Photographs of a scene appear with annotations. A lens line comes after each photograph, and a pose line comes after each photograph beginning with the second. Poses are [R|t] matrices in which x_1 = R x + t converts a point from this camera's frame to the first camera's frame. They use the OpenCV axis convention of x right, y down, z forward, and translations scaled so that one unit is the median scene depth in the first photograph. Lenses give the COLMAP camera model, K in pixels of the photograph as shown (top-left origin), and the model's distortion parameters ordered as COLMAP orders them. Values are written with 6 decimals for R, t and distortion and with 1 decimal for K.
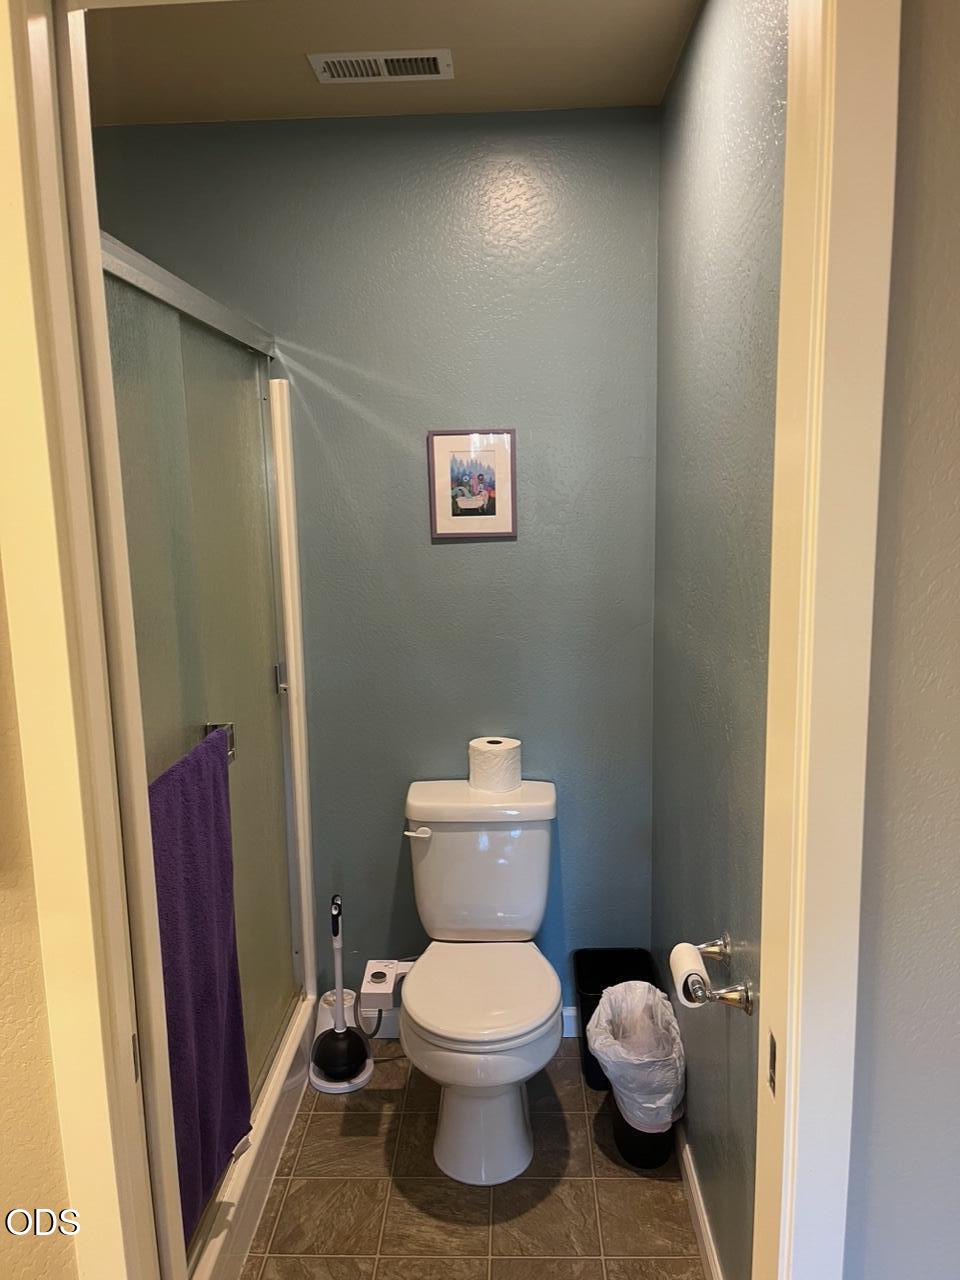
lens RADIAL K [[965.7, 0, 487.2], [0, 965.7, 644.4], [0, 0, 1]] dist [0.056932, -0.081284]
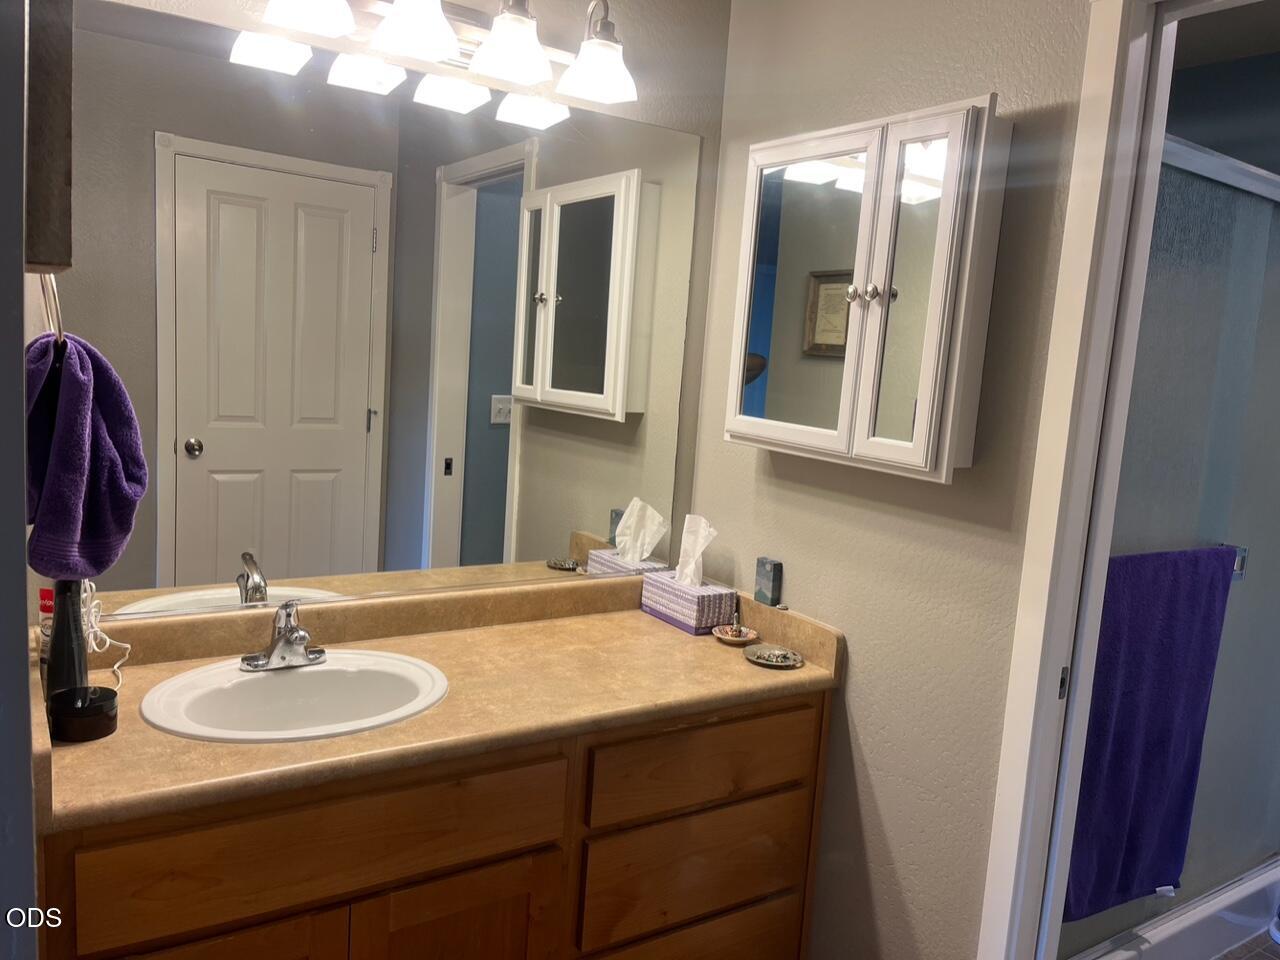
lens RADIAL K [[965.7, 0, 642.9], [0, 965.7, 470.7], [0, 0, 1]] dist [0.056932, -0.081284]
pose [[0.570862, 0.158769, -0.805549, 0.192977], [-0.216621, 0.975486, 0.038752, 0.078857], [0.791954, 0.152377, 0.591261, -0.211138]]
